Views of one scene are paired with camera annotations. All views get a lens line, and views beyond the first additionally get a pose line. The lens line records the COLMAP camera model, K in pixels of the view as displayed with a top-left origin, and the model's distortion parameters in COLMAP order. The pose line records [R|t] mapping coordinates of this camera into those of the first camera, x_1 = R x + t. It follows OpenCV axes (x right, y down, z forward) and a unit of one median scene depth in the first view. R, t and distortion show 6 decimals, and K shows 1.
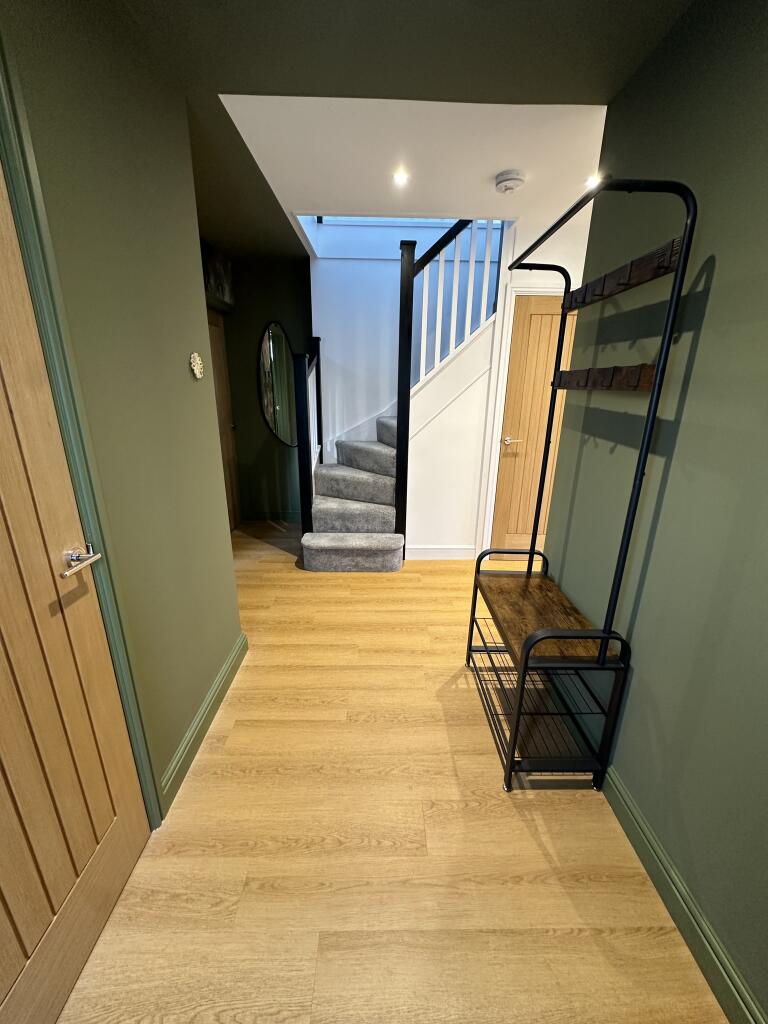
lens RADIAL K [[408.1, 0, 383.5], [0, 408.1, 513.2], [0, 0, 1]] dist [-0.004187, 0.000524]
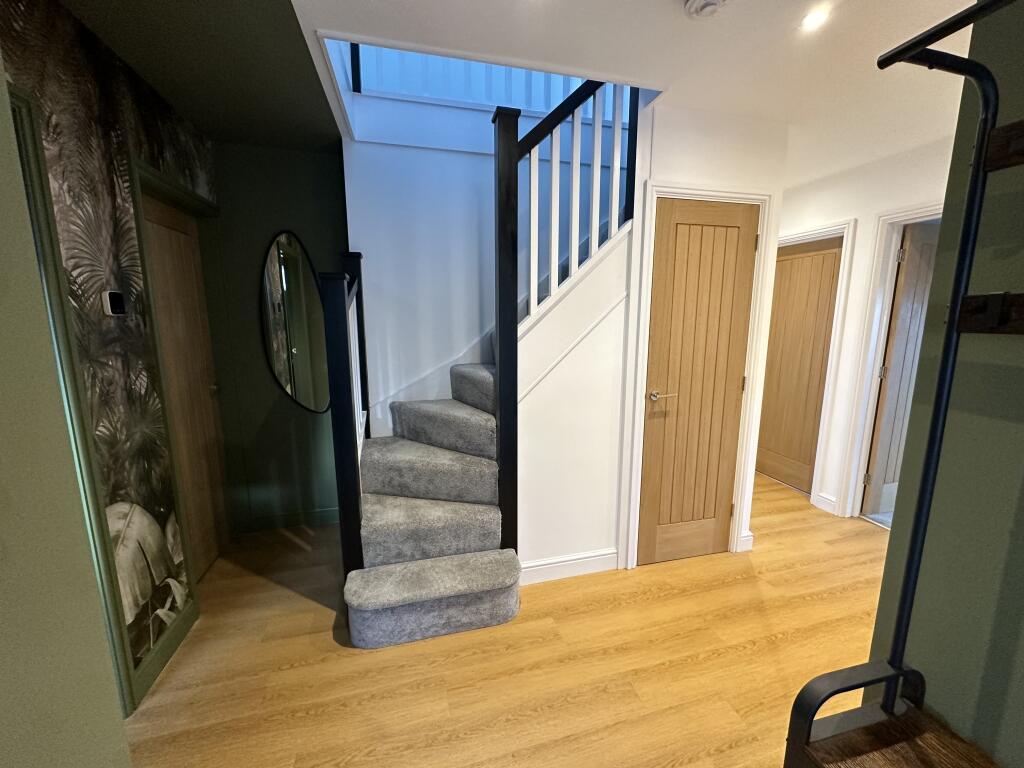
lens RADIAL K [[408.1, 0, 512.3], [0, 408.1, 384.5], [0, 0, 1]] dist [-0.004187, 0.000524]
pose [[0.970485, -0.053272, 0.235206, -0.090175], [0.085076, 0.988221, -0.127207, -0.120629], [-0.225659, 0.143463, 0.963585, 0.354861]]
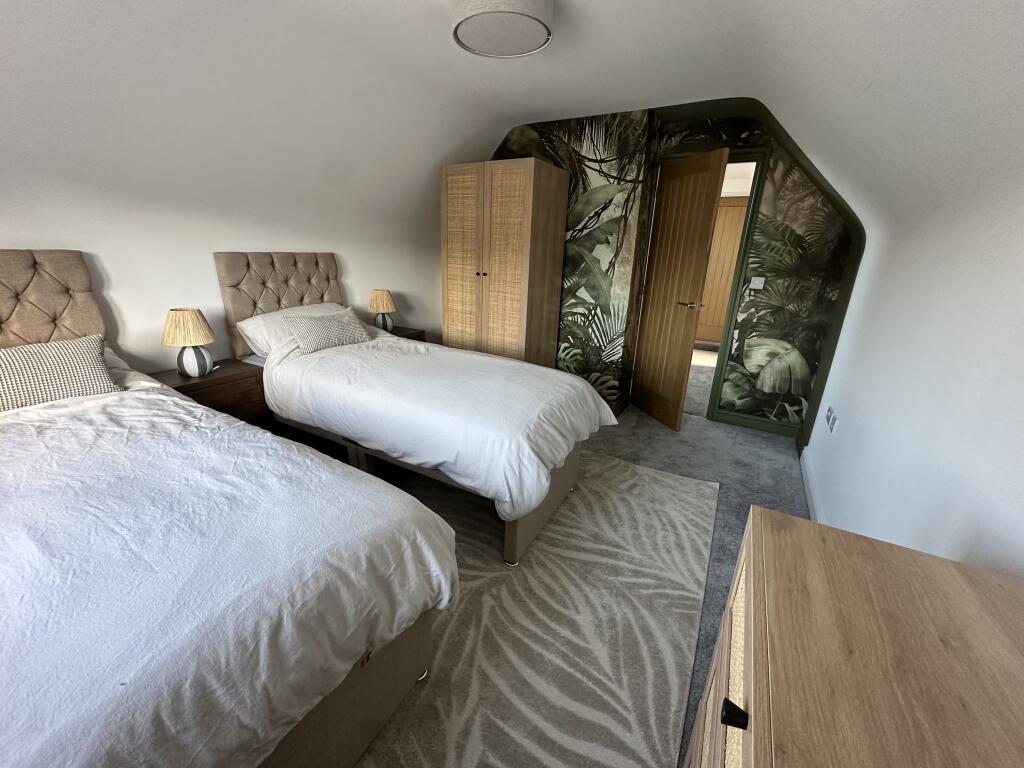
lens RADIAL K [[408.1, 0, 519.4], [0, 408.1, 389.5], [0, 0, 1]] dist [-0.004187, 0.000524]
pose [[-0.489088, 0.248945, -0.835954, 0.791098], [-0.306040, 0.848496, 0.431734, -0.220131], [0.816782, 0.466991, -0.338802, 0.755959]]
